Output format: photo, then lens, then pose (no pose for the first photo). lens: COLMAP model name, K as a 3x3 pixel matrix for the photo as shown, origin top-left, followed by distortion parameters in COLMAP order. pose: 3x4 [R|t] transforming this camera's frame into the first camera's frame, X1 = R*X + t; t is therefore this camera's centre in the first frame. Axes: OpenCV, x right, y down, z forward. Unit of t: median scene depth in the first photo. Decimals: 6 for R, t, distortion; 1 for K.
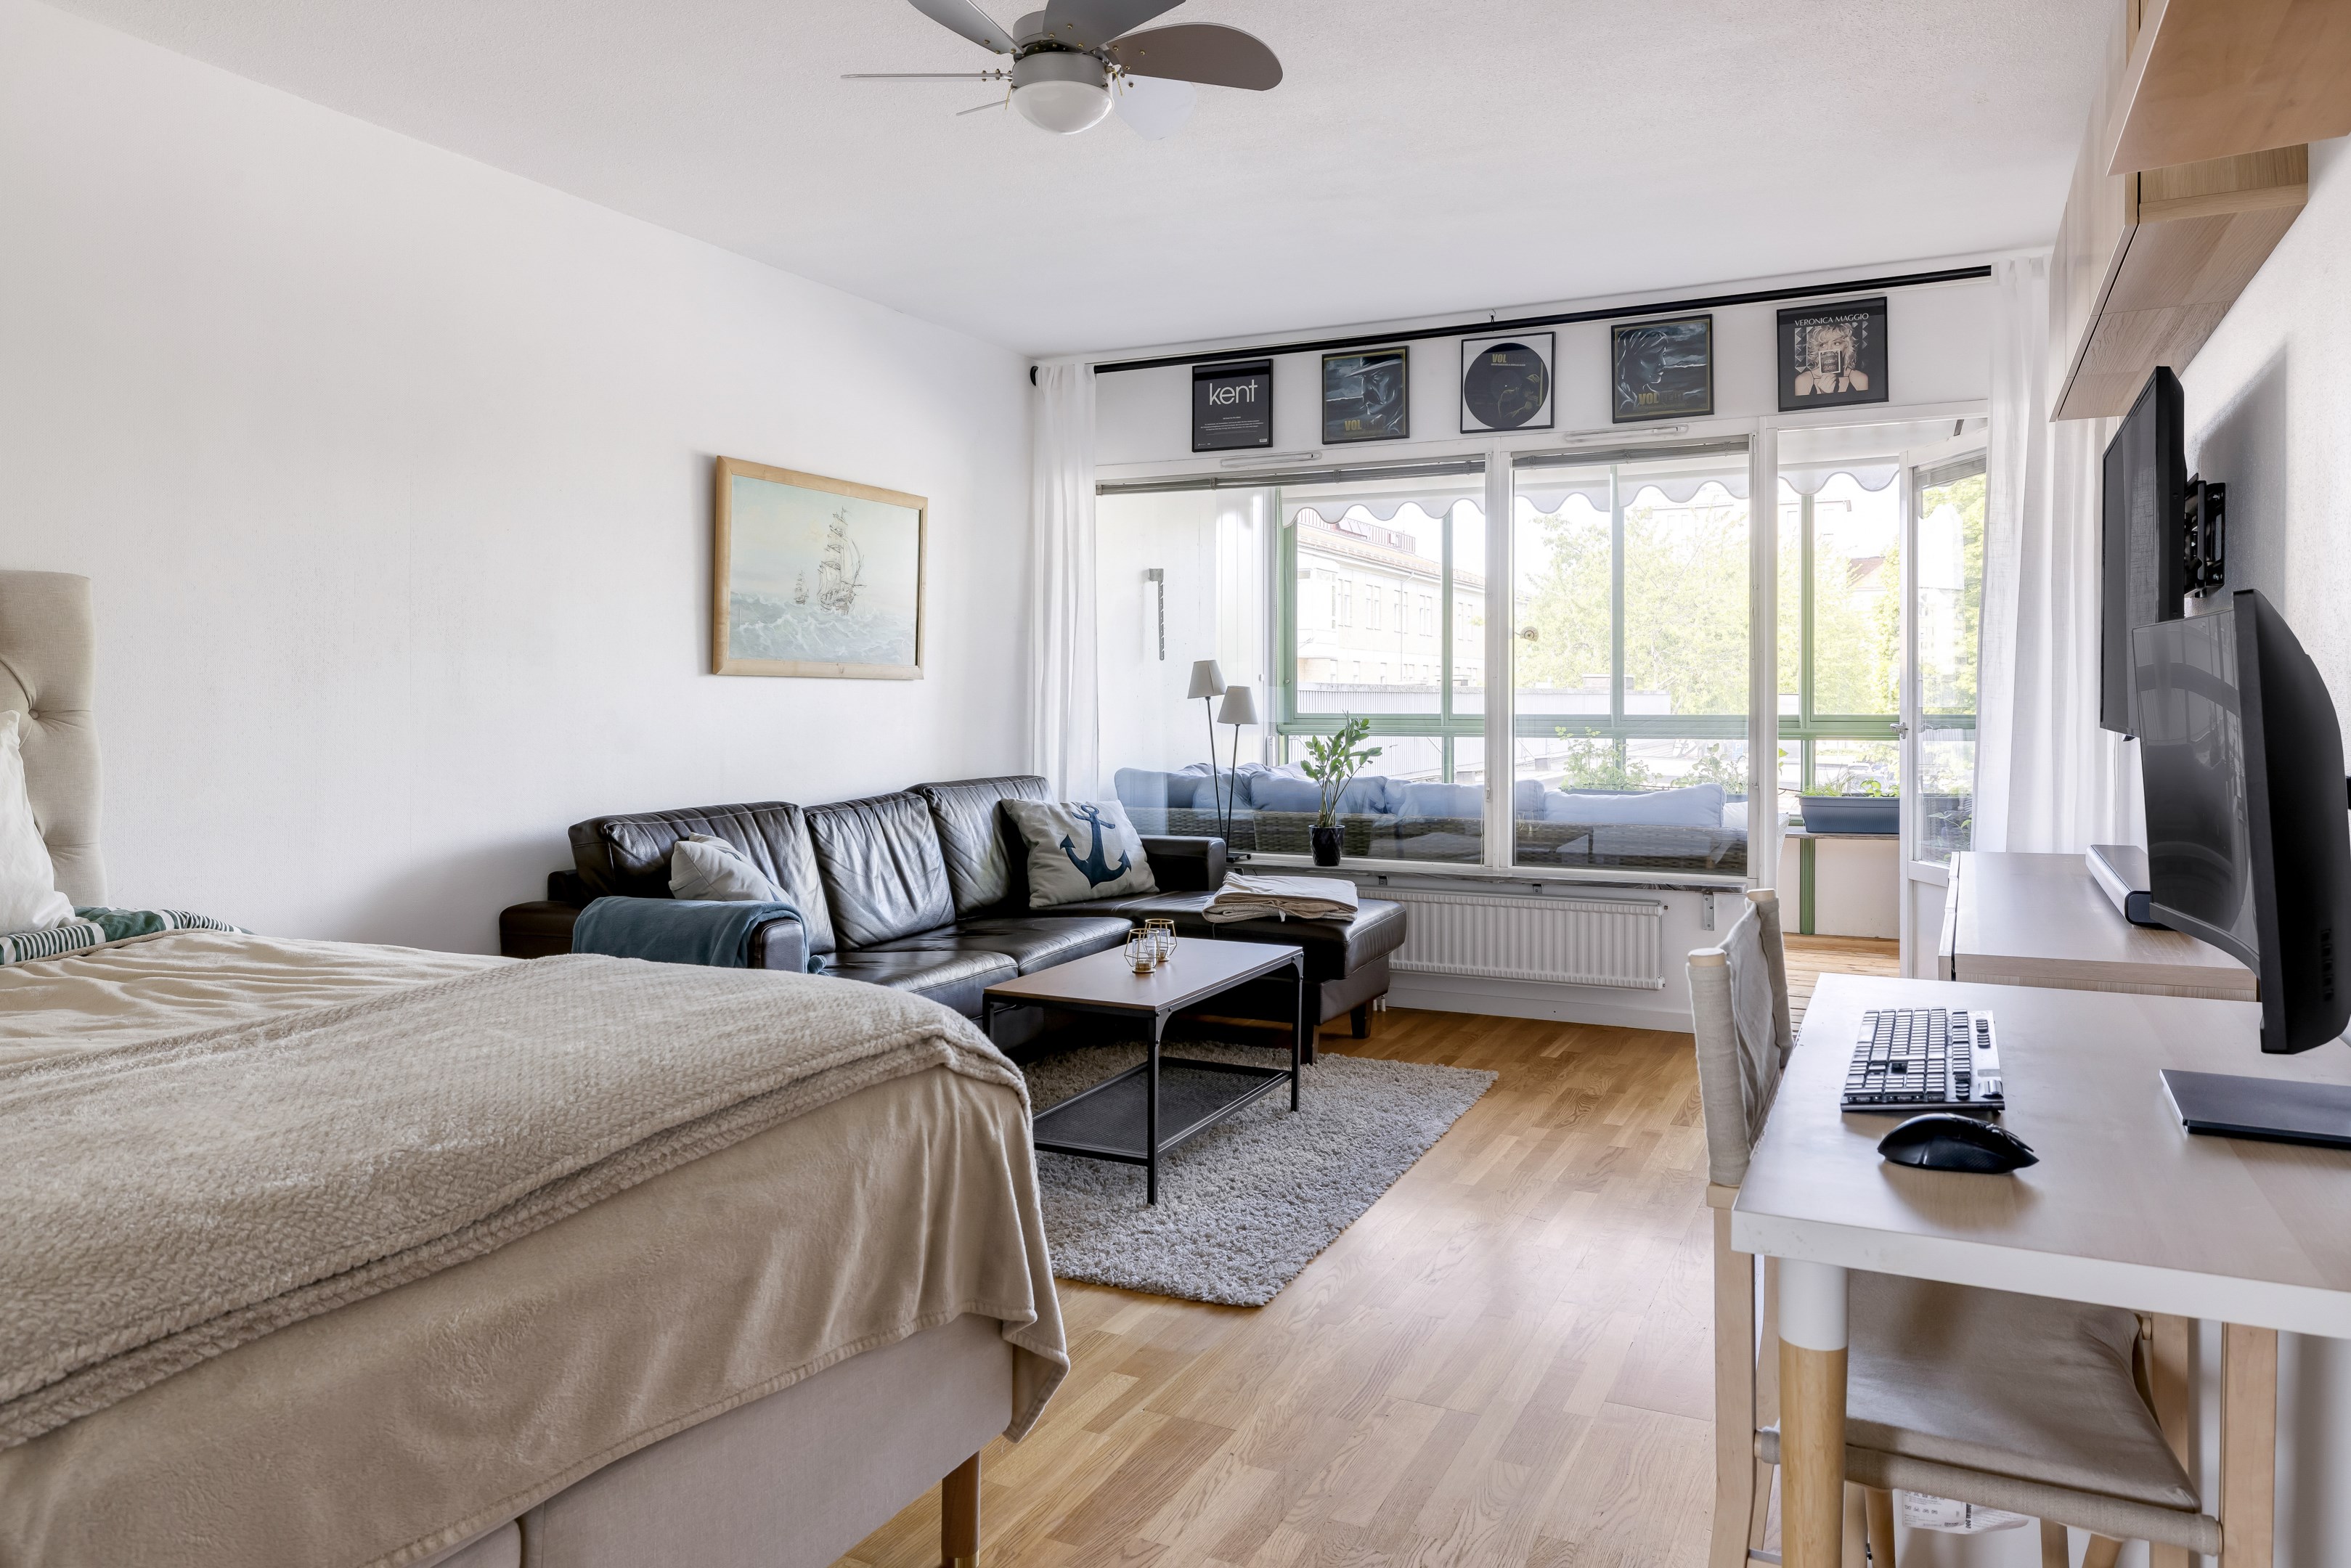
lens RADIAL K [[1621.1, 0, 1173.9], [0, 1621.1, 741.2], [0, 0, 1]] dist [-0.002792, 0.001075]
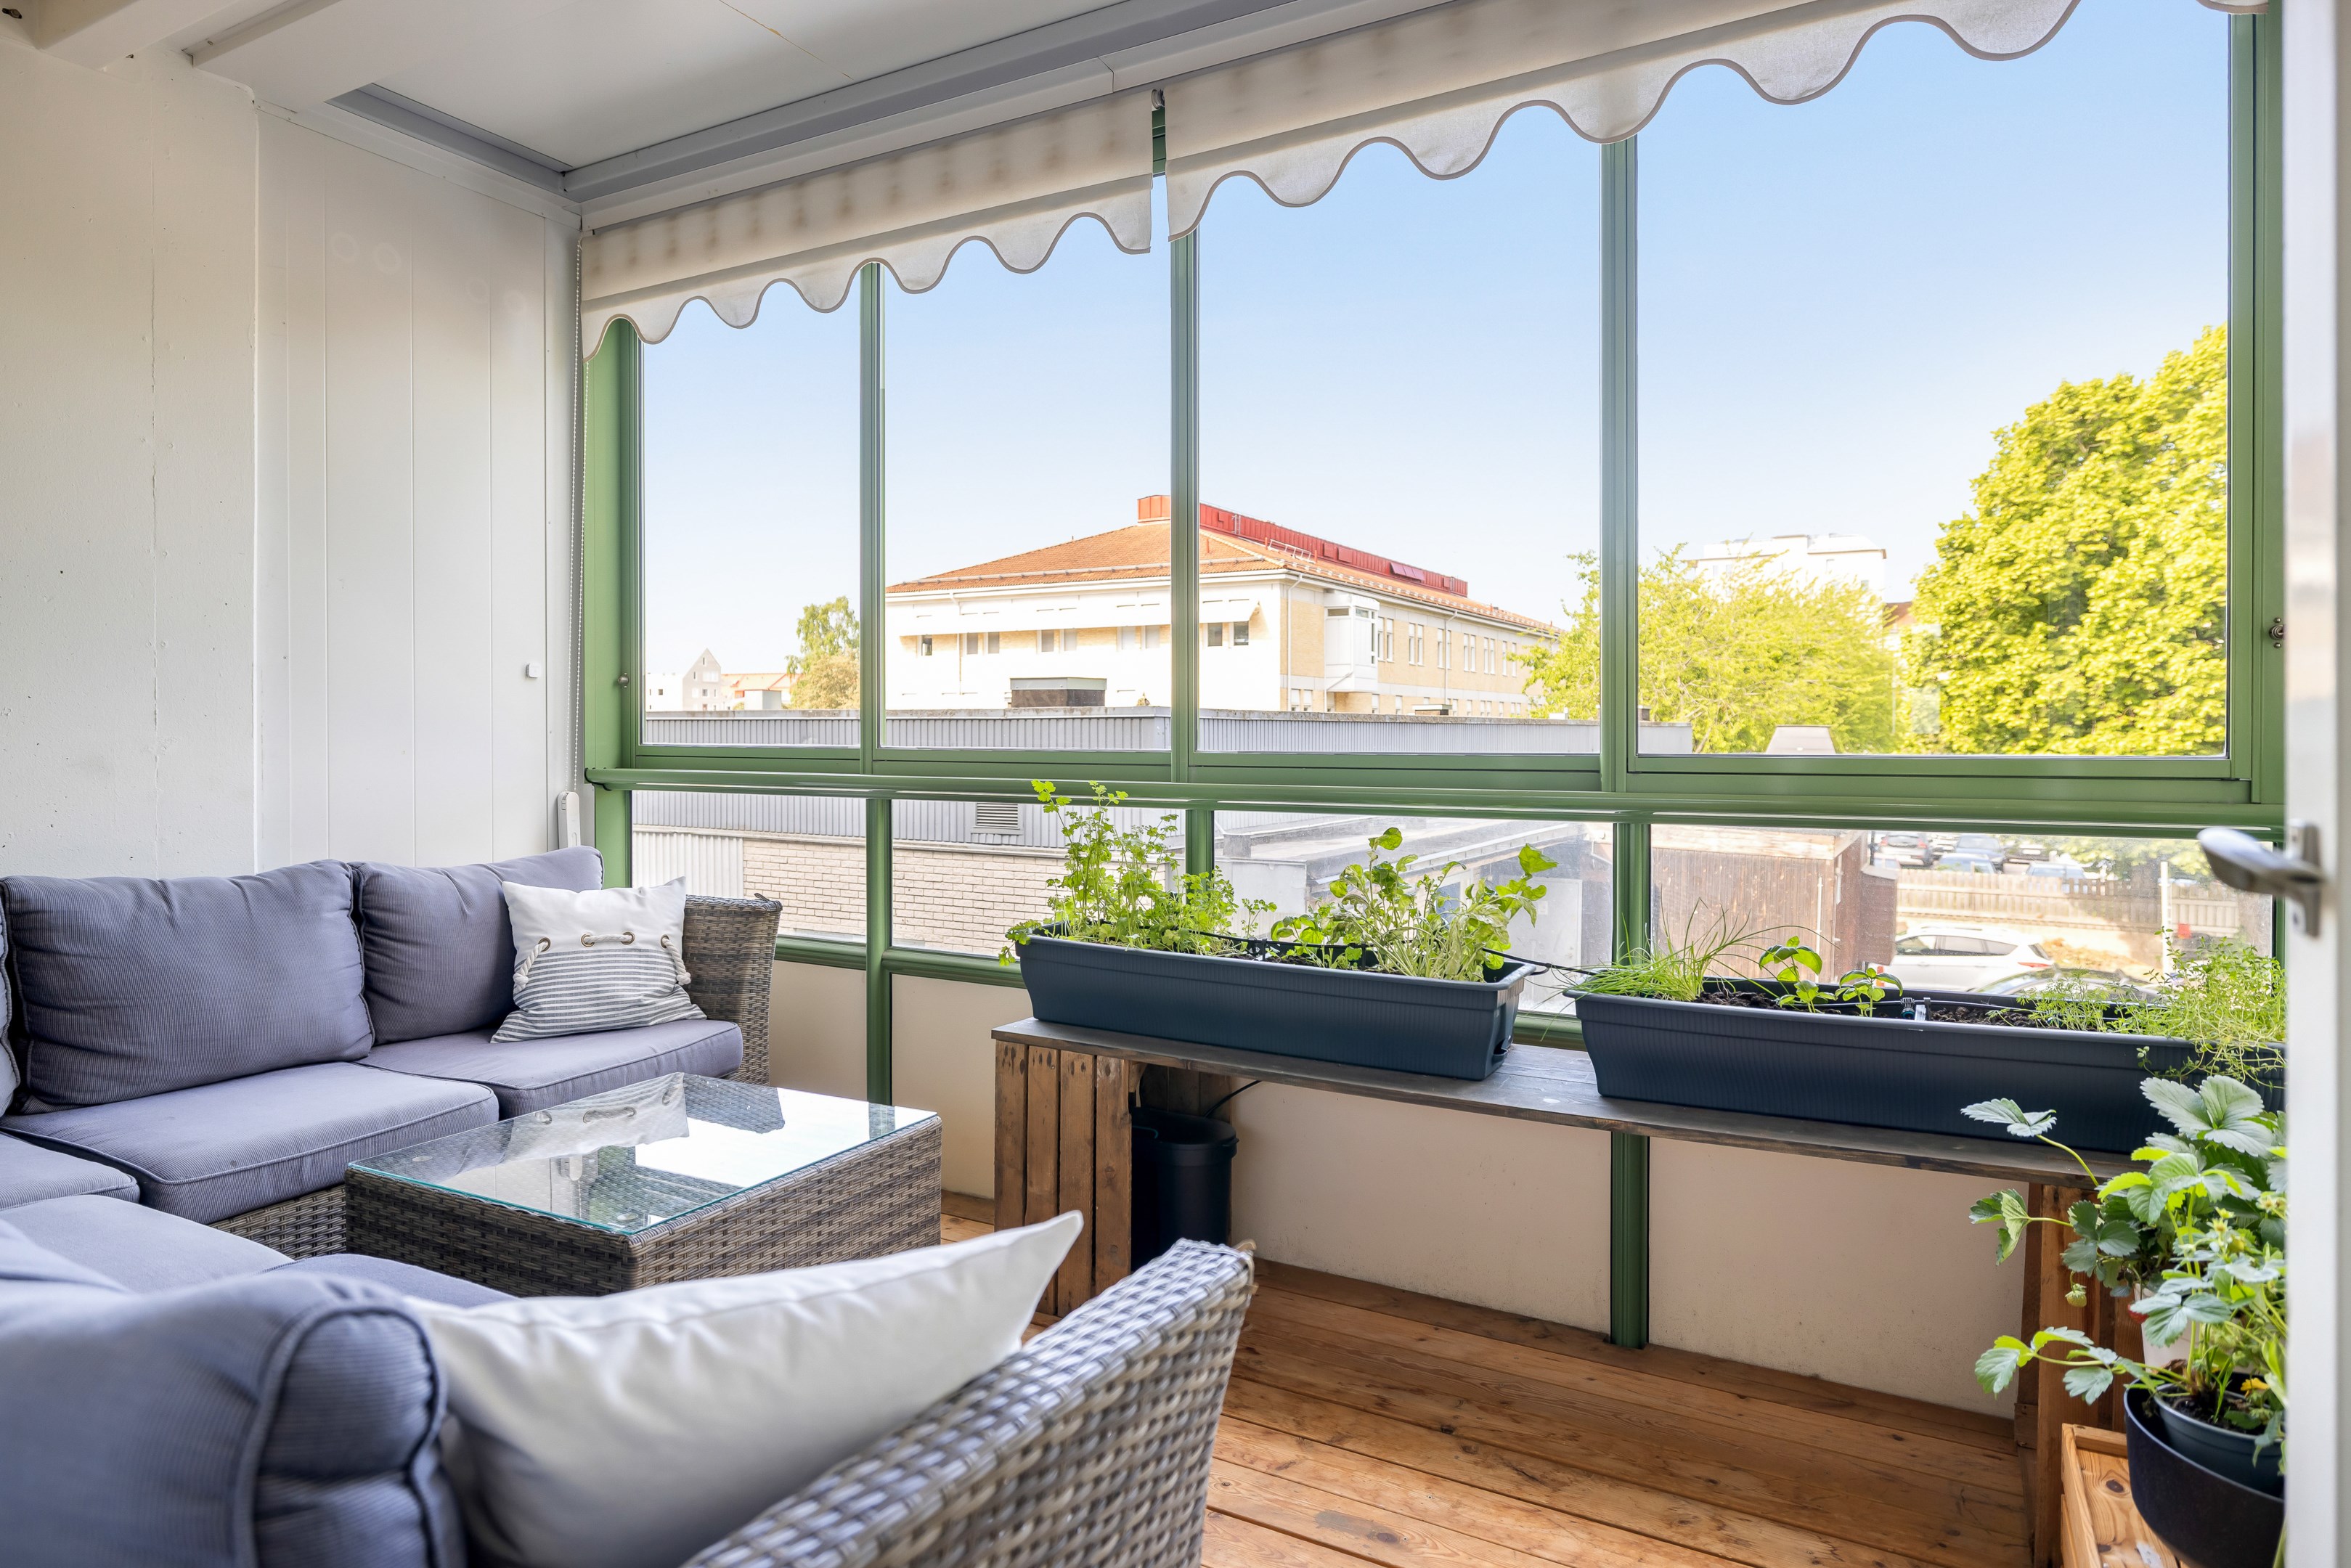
lens RADIAL K [[1447.9, 0, 1174.4], [0, 1447.9, 745.2], [0, 0, 1]] dist [-0.002523, -0.001393]
pose [[0.998086, 0.000607, -0.061836, 0.422607], [-0.001627, 0.999864, -0.016440, -0.016462], [0.061818, 0.016510, 0.997951, 0.909762]]
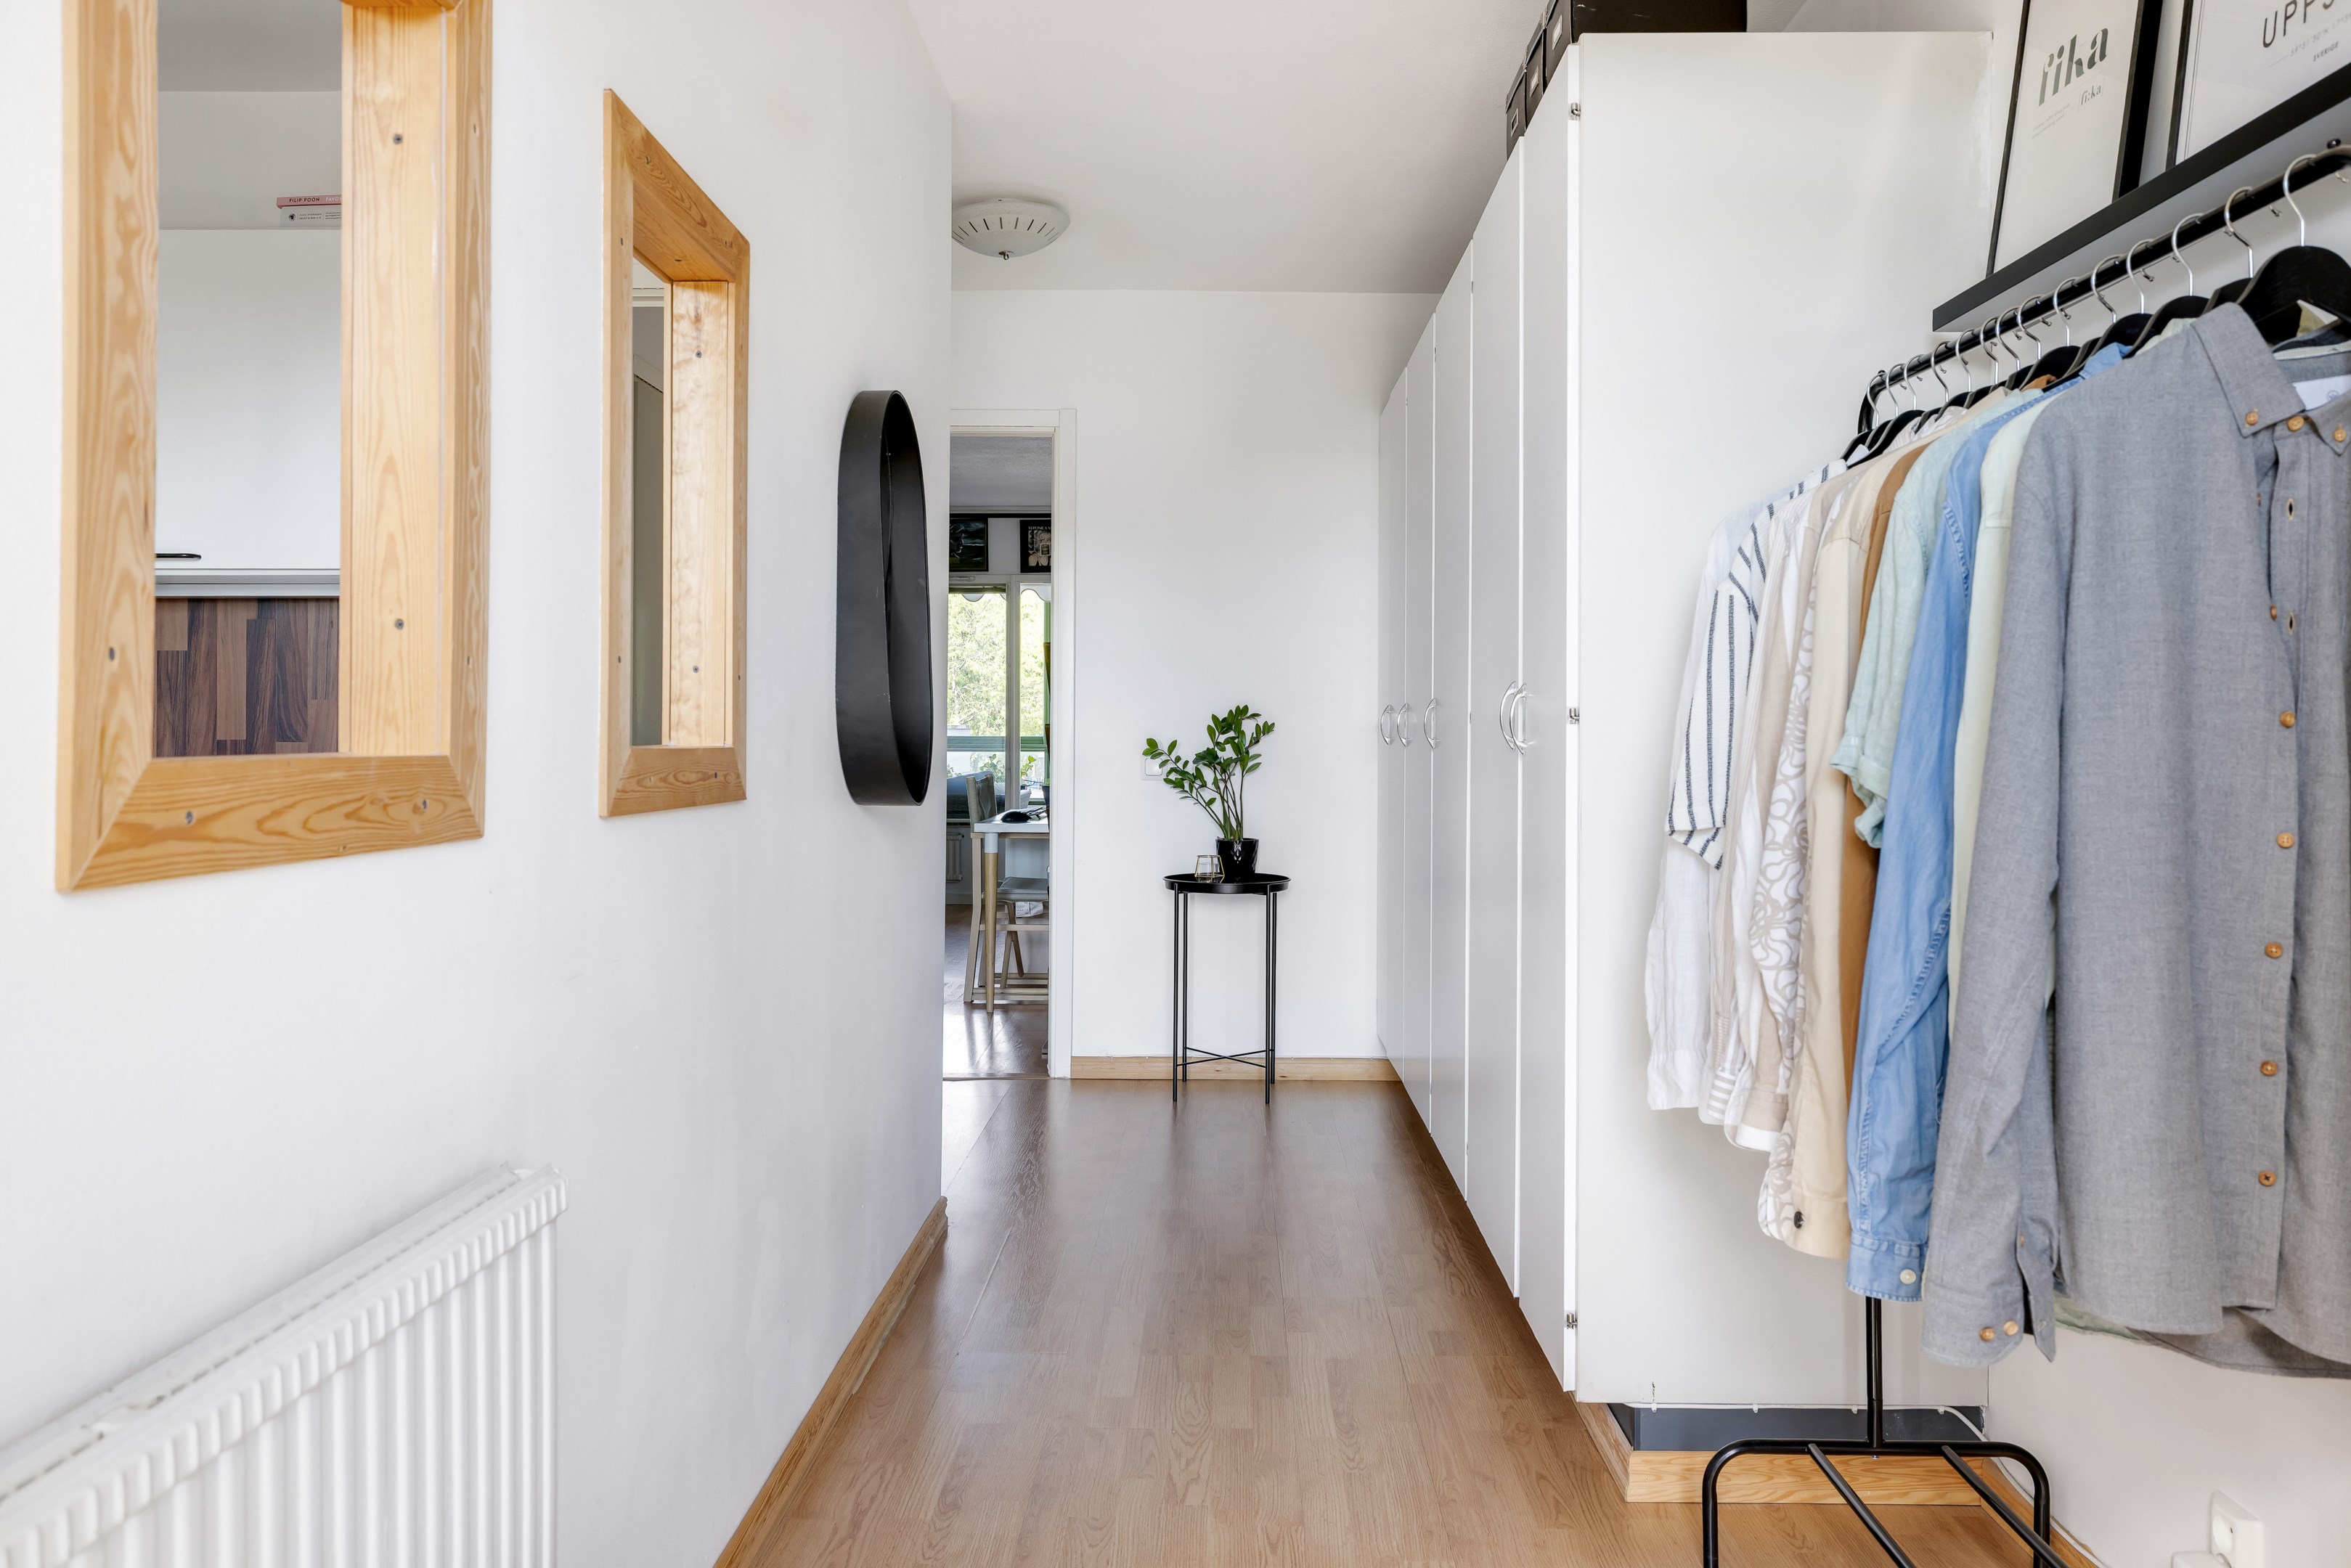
lens RADIAL K [[1712.7, 0, 1180.4], [0, 1712.7, 745.1], [0, 0, 1]] dist [0.001799, -0.000584]
pose [[0.904407, 0.004074, 0.426652, -0.296486], [0.003310, 0.999857, -0.016562, 0.030791], [-0.426659, 0.016391, 0.904264, -0.844390]]
